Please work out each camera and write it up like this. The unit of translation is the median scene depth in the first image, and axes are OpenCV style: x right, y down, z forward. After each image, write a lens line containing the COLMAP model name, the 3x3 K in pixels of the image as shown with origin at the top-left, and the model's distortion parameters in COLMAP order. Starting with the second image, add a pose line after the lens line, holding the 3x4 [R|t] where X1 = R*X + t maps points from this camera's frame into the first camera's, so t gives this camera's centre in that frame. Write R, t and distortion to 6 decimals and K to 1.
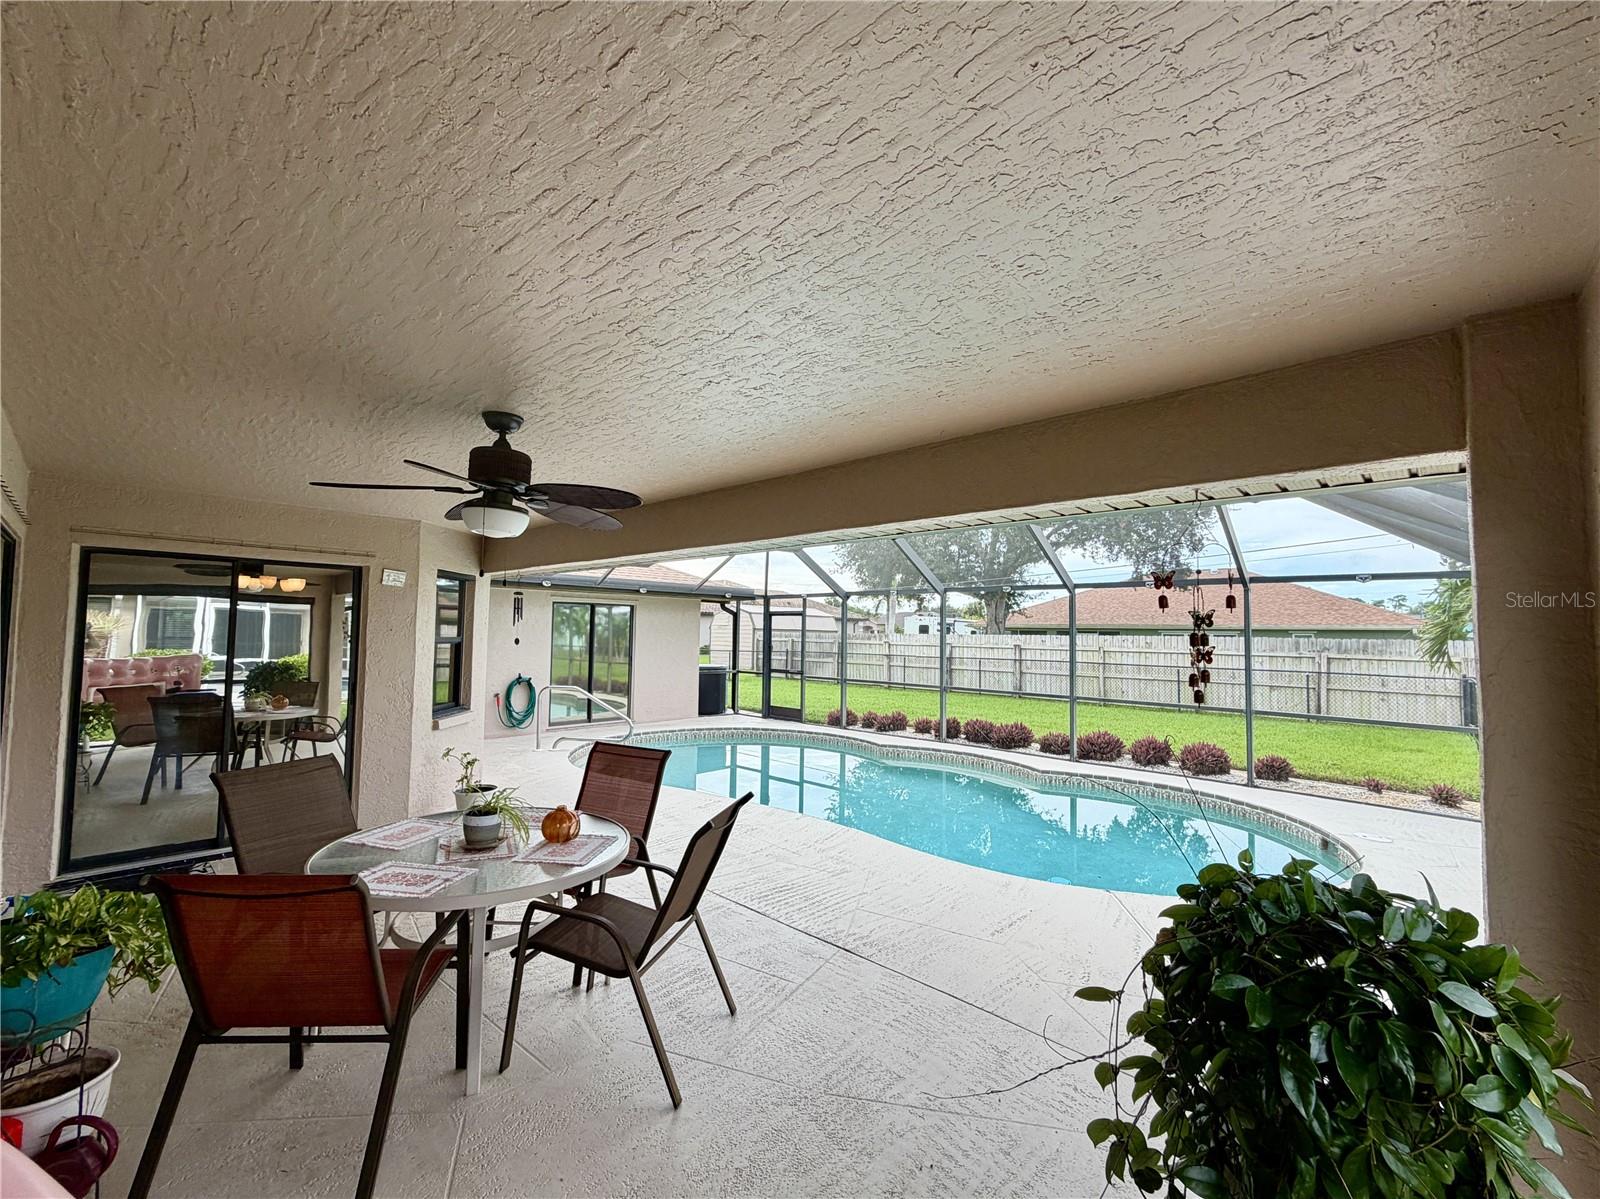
lens RADIAL K [[660.5, 0, 798.9], [0, 660.5, 603.2], [0, 0, 1]] dist [0.000688, 0.000135]
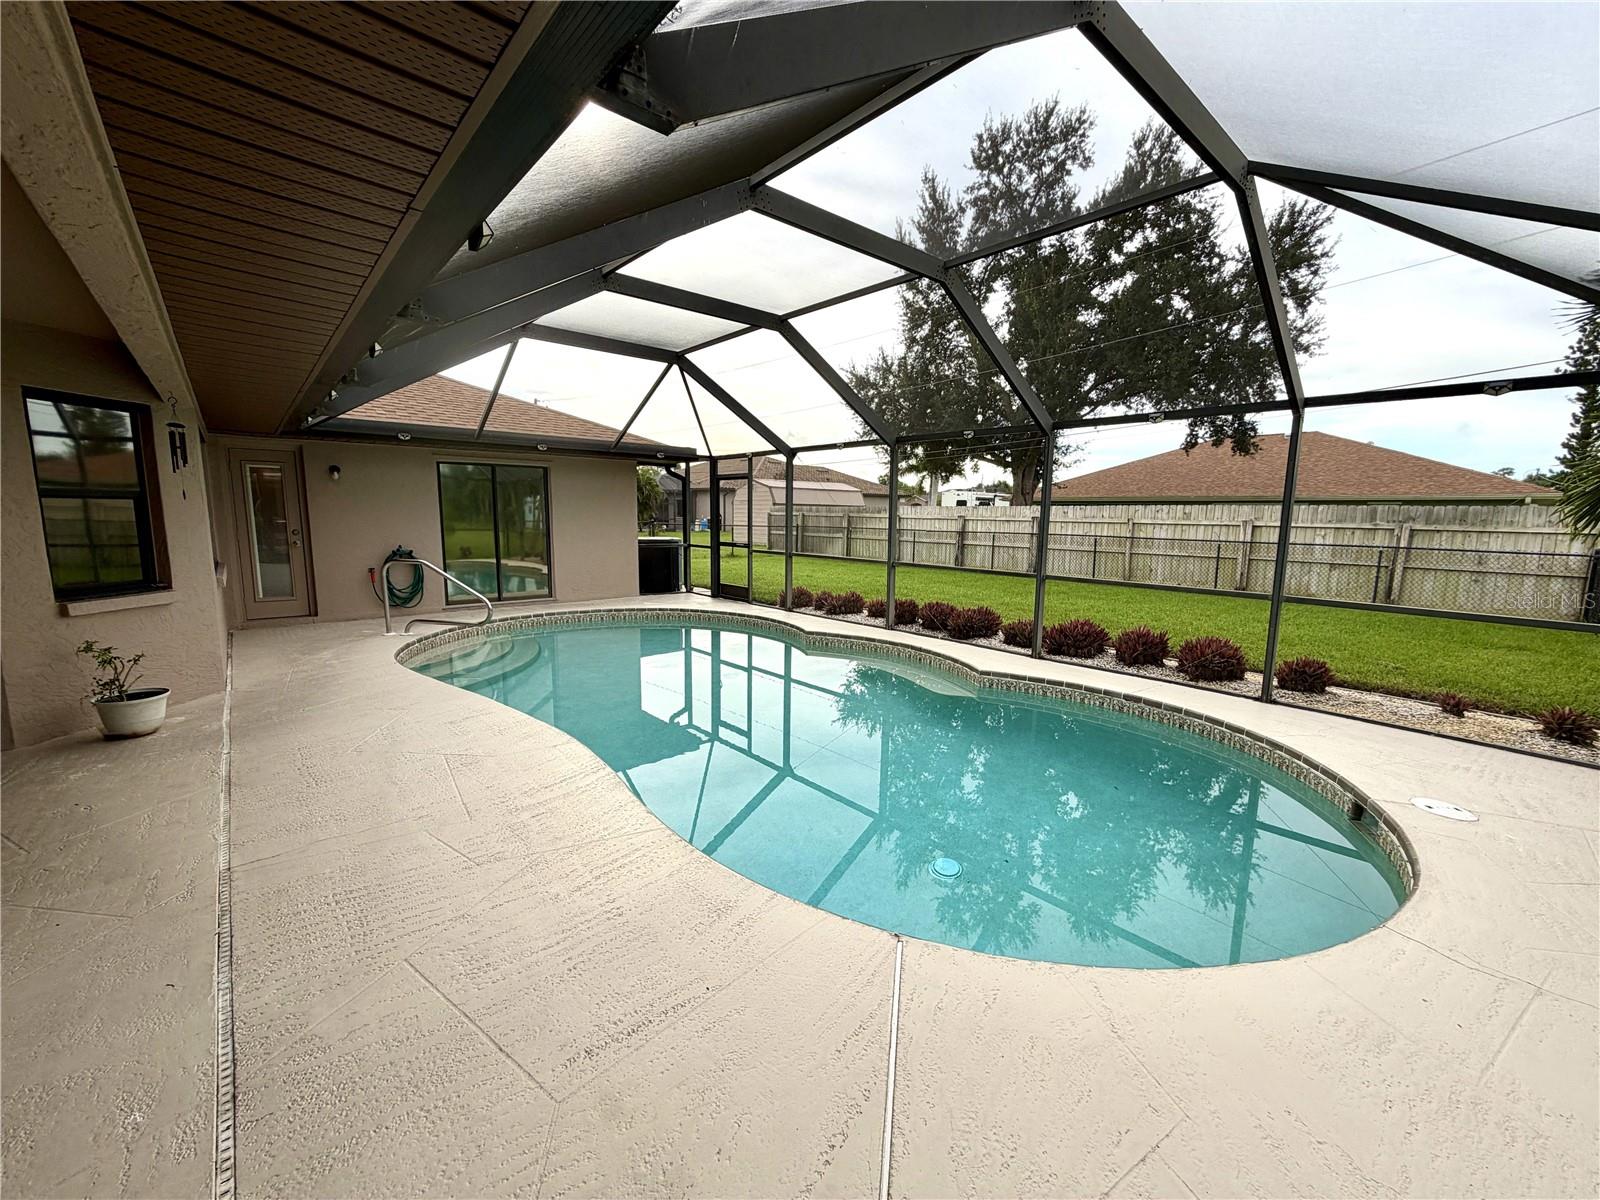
lens RADIAL K [[632.6, 0, 800.0], [0, 632.6, 600.0], [0, 0, 1]] dist [0.000839, 0.000624]
pose [[0.995839, 0.009143, -0.090665, 0.153943], [0.007527, 0.983300, 0.181837, 0.025667], [0.090813, -0.181763, 0.979140, 0.191328]]
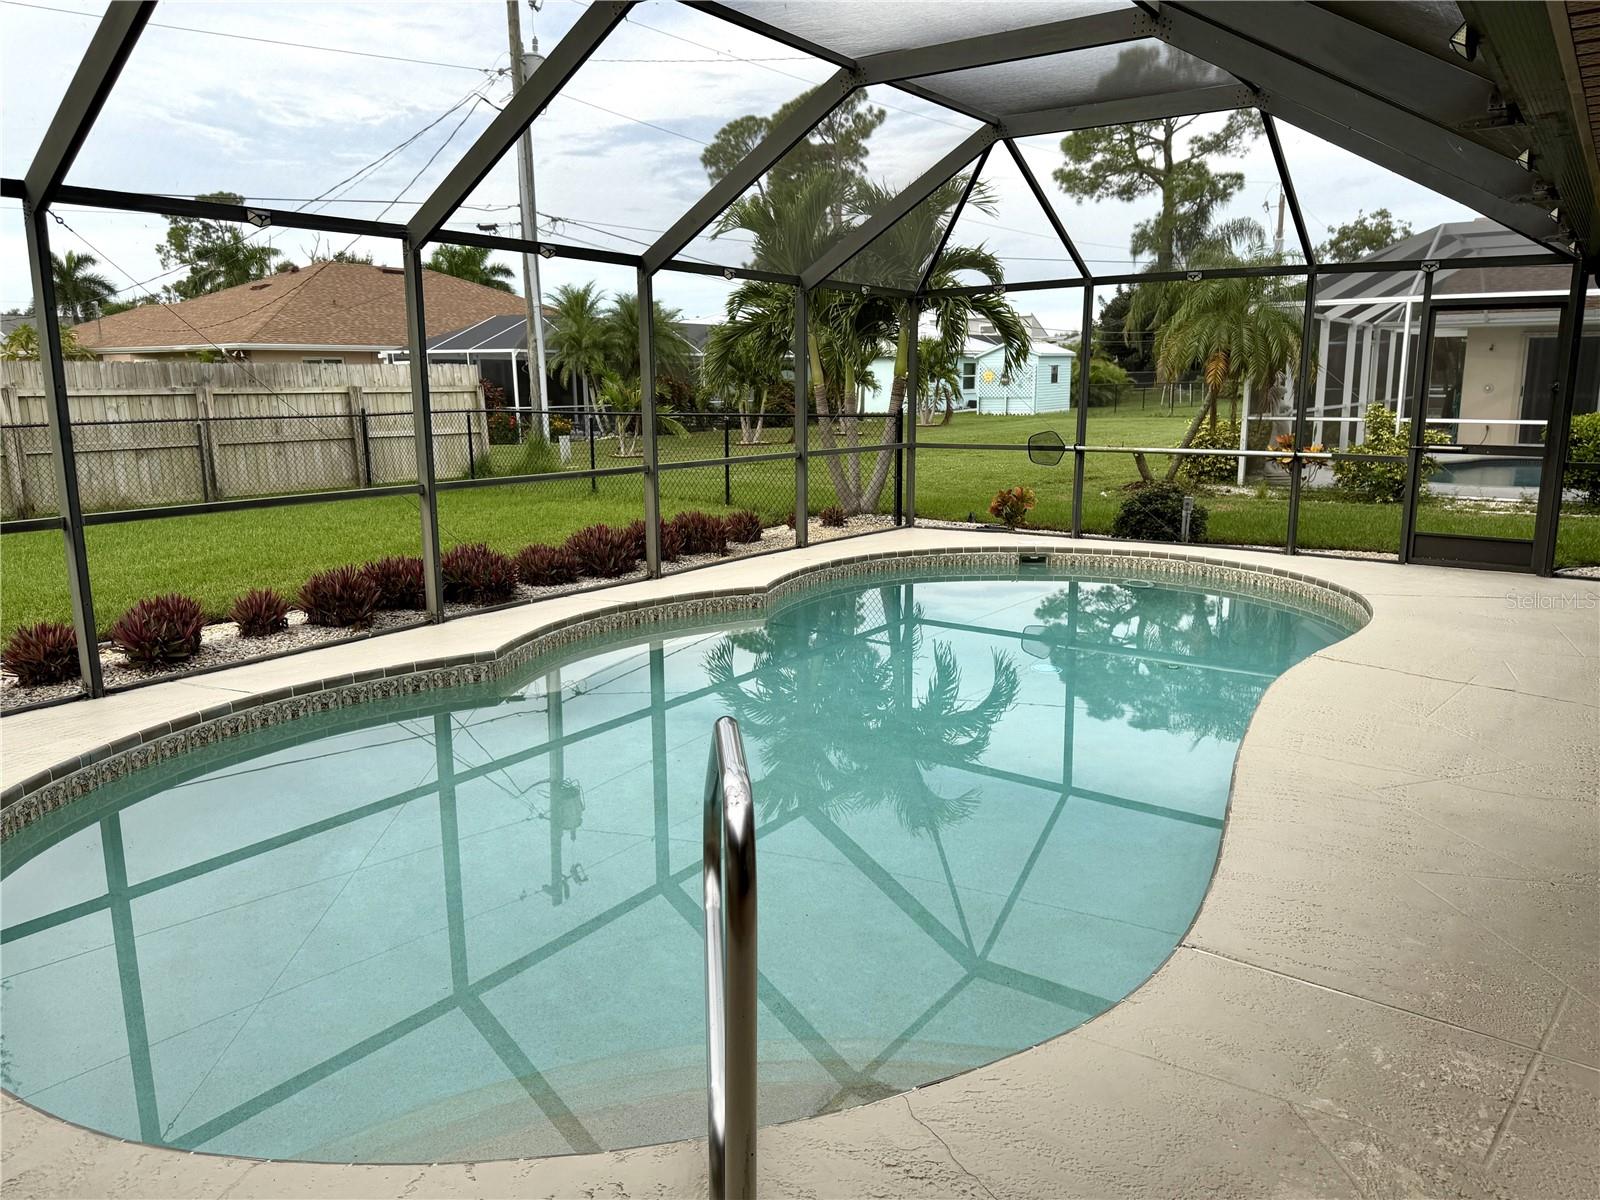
lens RADIAL K [[1141.9, 0, 803.1], [0, 1141.9, 592.2], [0, 0, 1]] dist [-0.000643, 0.000768]
pose [[-0.136366, -0.199871, 0.970286, -0.420052], [-0.042333, 0.979717, 0.195864, 0.040377], [-0.989754, -0.014366, -0.142062, 0.762175]]
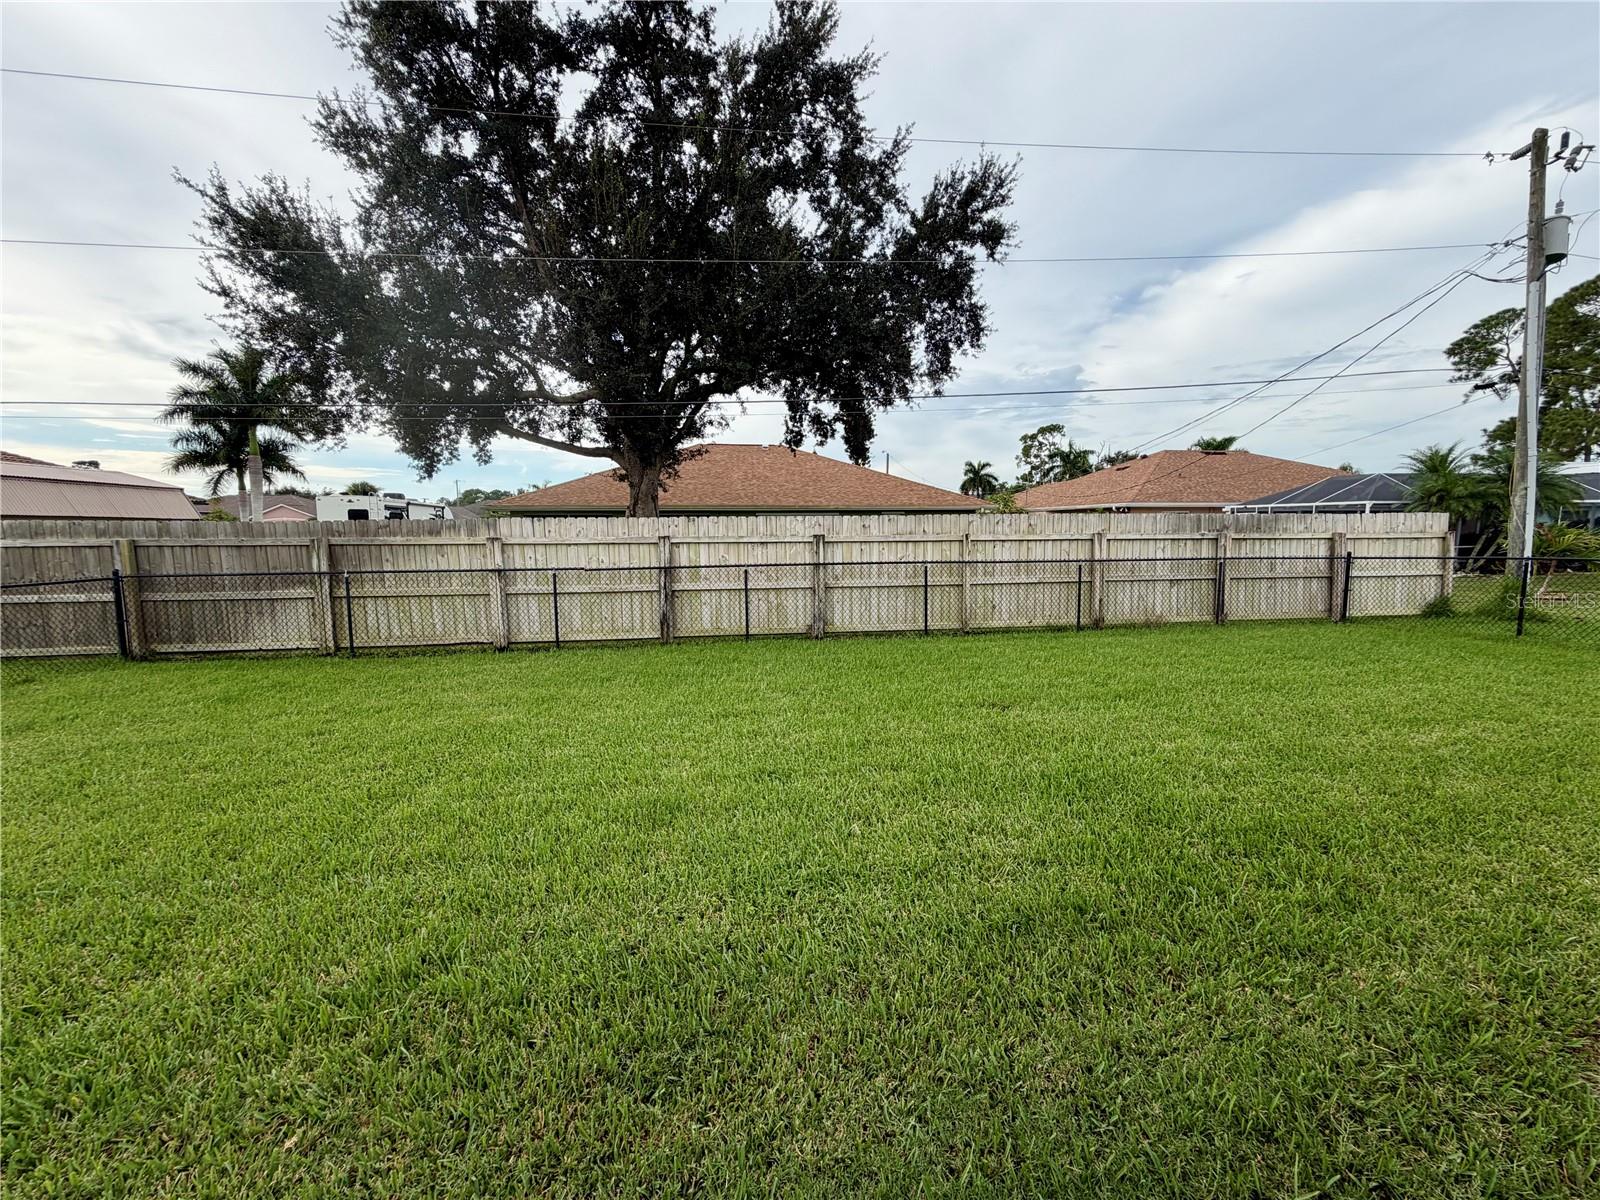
lens RADIAL K [[643.9, 0, 797.4], [0, 643.9, 601.6], [0, 0, 1]] dist [-0.001607, 0.000069]
pose [[0.620108, -0.111372, 0.776571, -0.128420], [-0.019697, 0.987350, 0.157329, 0.059247], [-0.784269, -0.112857, 0.610069, 1.167897]]
